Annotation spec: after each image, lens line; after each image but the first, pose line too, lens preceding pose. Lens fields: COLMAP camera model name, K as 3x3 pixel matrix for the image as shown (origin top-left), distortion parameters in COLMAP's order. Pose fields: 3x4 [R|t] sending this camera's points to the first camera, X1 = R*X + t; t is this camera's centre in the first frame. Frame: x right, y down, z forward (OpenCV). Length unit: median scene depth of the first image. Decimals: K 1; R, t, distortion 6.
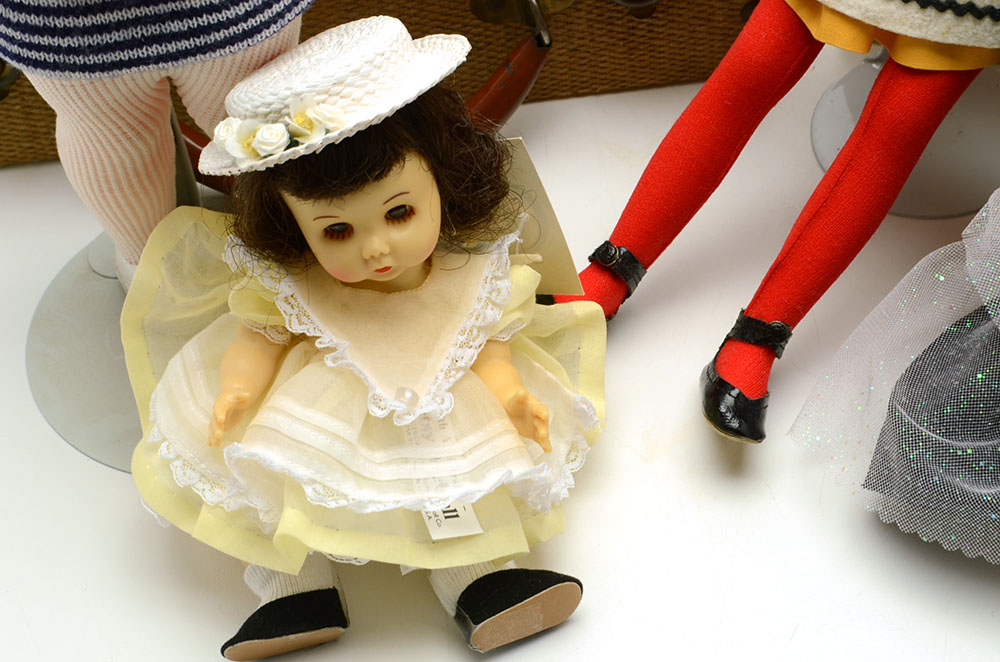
lens RADIAL K [[2266.9, 0, 500.0], [0, 2266.9, 331.0], [0, 0, 1]] dist [0.002417, -0.121680]
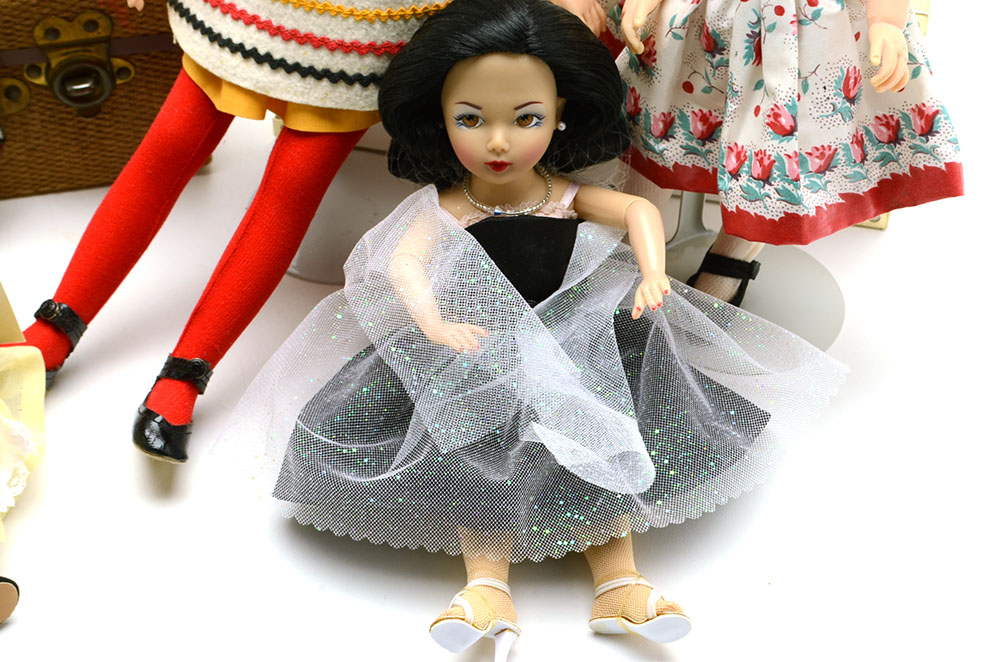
lens RADIAL K [[2266.9, 0, 500.0], [0, 2266.9, 331.0], [0, 0, 1]] dist [0.002417, -0.121680]
pose [[0.986592, -0.025055, 0.161274, 0.086522], [0.045017, 0.991589, -0.121345, 0.123313], [-0.156878, 0.126978, 0.979421, -0.136066]]
